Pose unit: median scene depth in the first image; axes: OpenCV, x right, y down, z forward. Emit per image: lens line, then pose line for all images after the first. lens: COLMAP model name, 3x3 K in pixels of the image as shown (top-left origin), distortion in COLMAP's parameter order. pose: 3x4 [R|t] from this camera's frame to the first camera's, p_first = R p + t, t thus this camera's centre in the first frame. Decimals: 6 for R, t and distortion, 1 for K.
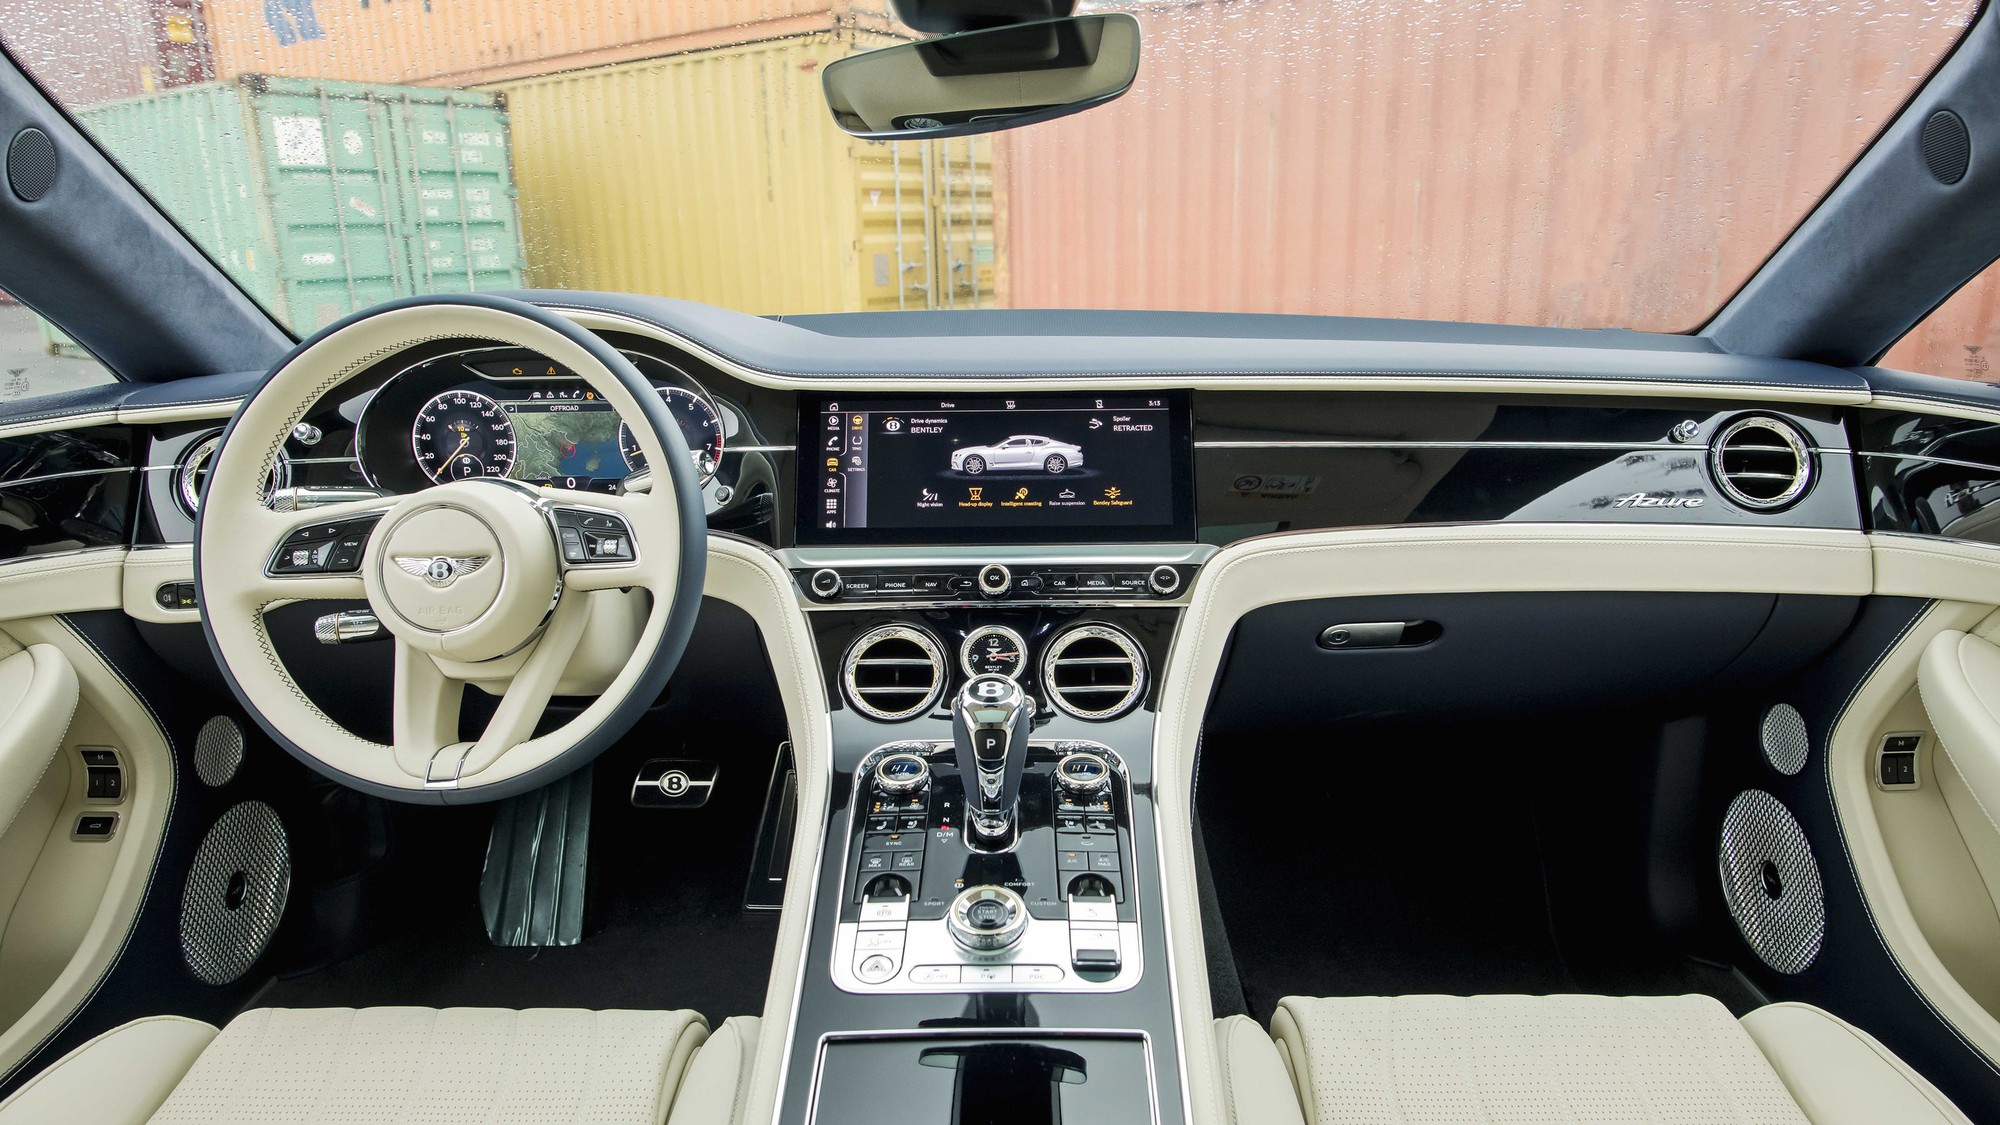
lens RADIAL K [[1177.7, 0, 1002.4], [0, 1177.7, 576.5], [0, 0, 1]] dist [-0.013371, 0.004374]
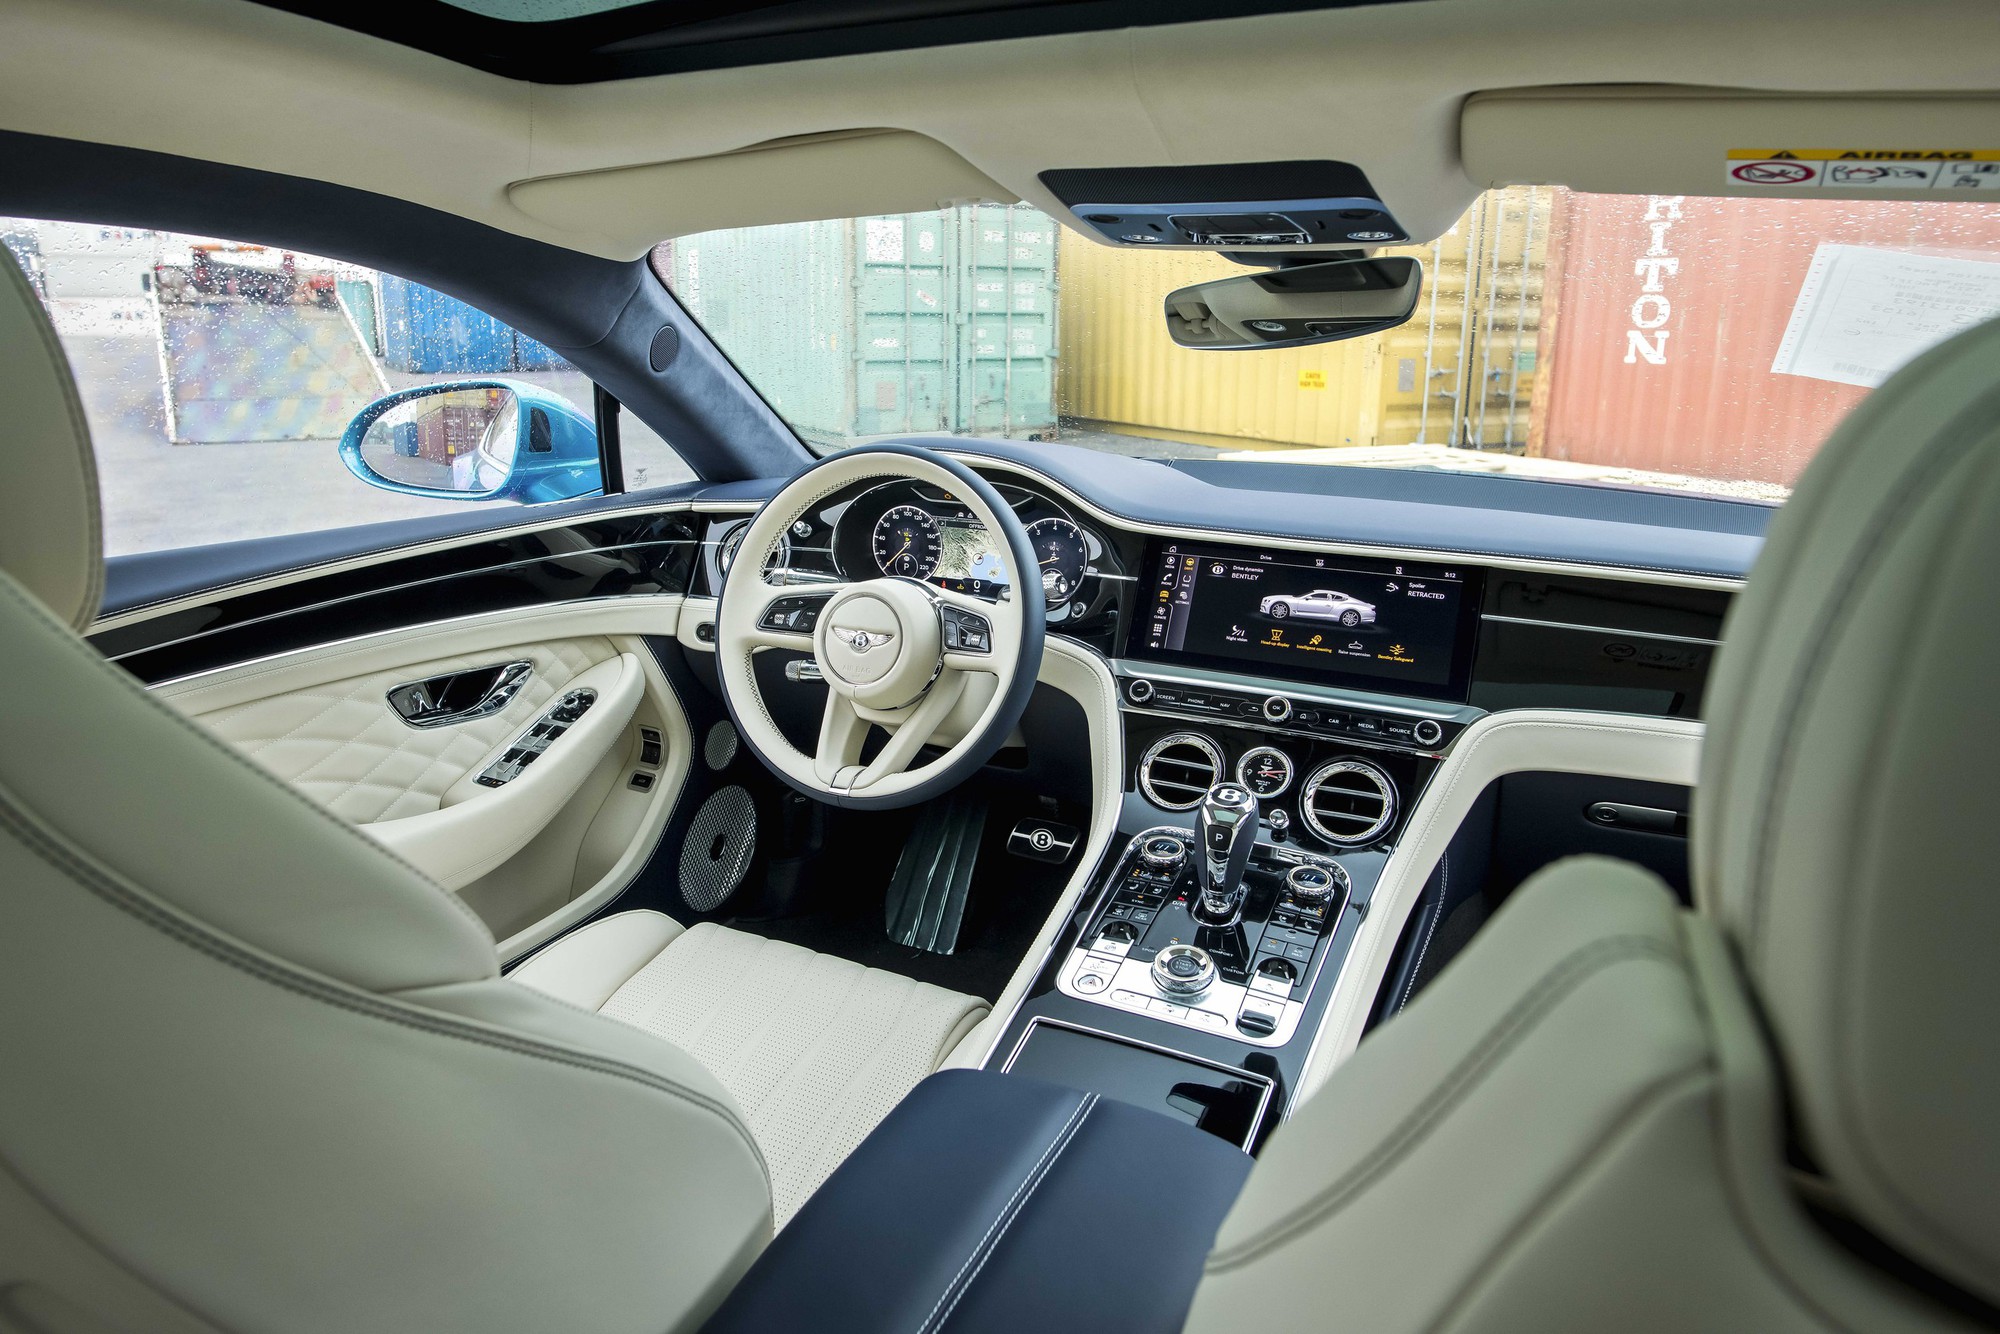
lens RADIAL K [[1249.3, 0, 1002.1], [0, 1249.3, 659.9], [0, 0, 1]] dist [-0.000638, 0.000389]
pose [[0.906005, 0.138767, -0.399873, 0.236110], [-0.144069, 0.989423, 0.016936, -0.027642], [0.397994, 0.042265, 0.916414, -0.257618]]
